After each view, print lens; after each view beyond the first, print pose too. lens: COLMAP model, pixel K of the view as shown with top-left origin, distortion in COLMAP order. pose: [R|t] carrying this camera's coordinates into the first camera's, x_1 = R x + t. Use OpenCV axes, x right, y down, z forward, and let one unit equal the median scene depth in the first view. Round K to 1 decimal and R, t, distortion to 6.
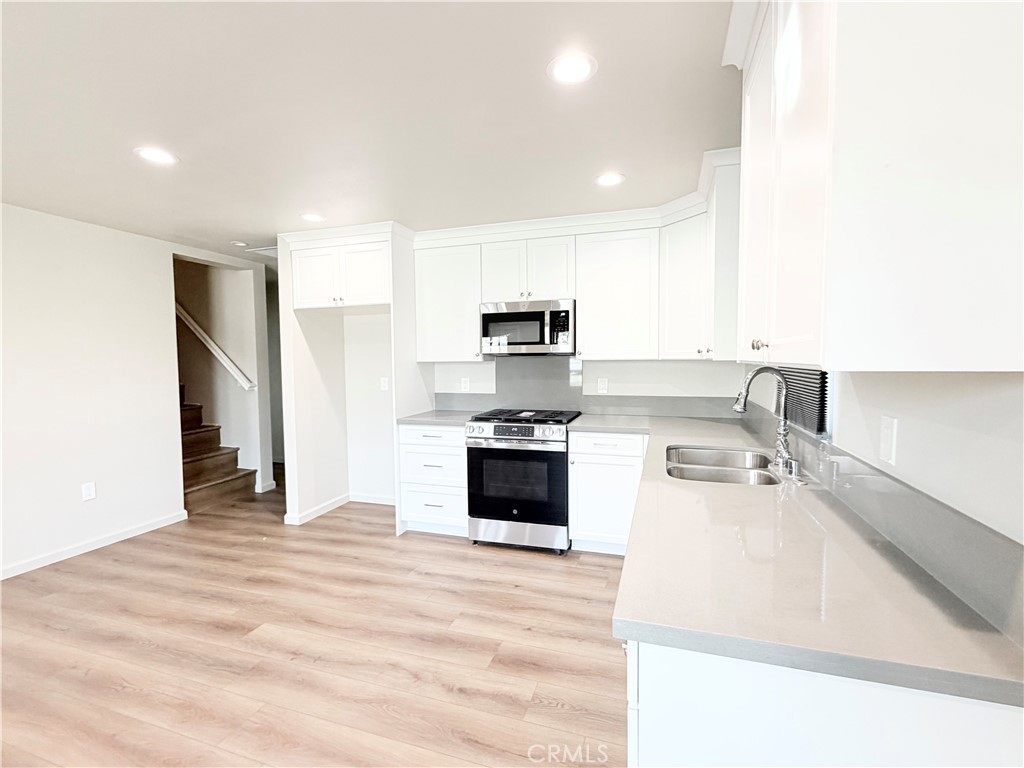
lens RADIAL K [[467.9, 0, 512.6], [0, 467.9, 383.5], [0, 0, 1]] dist [-0.000386, 0.001009]
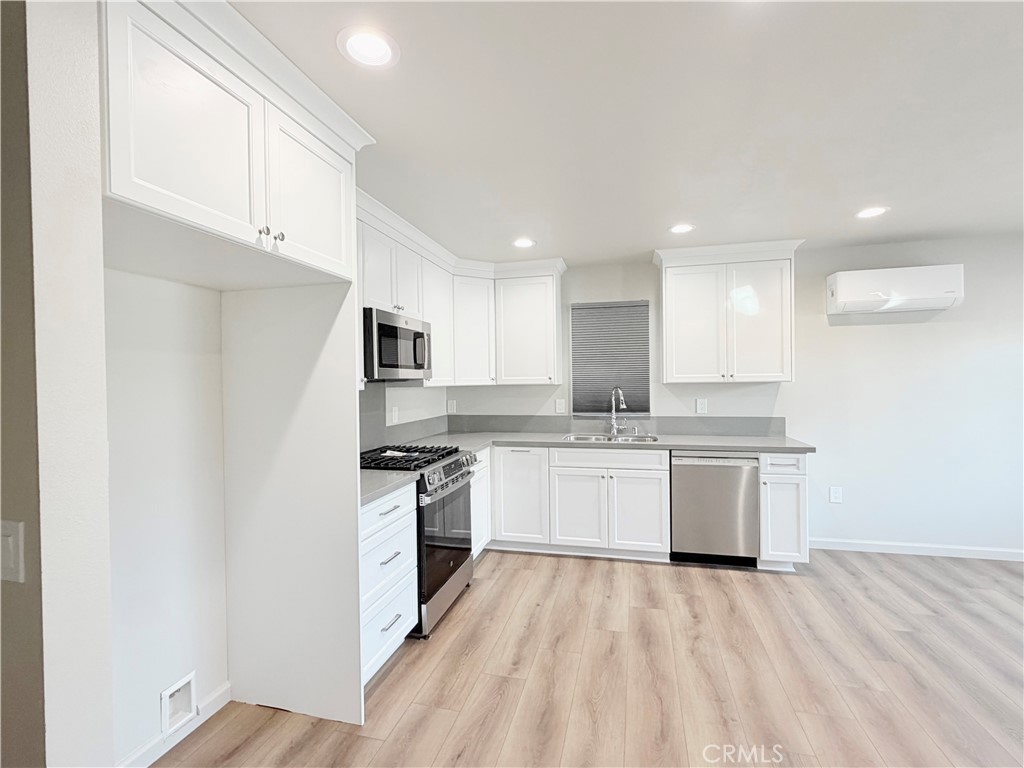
lens RADIAL K [[467.9, 0, 512.1], [0, 467.9, 385.3], [0, 0, 1]] dist [-0.000386, 0.001009]
pose [[-0.068116, -0.000369, 0.997677, -0.885842], [0.070082, 0.997528, 0.005154, -0.049925], [-0.995213, 0.070271, -0.067922, 0.959483]]
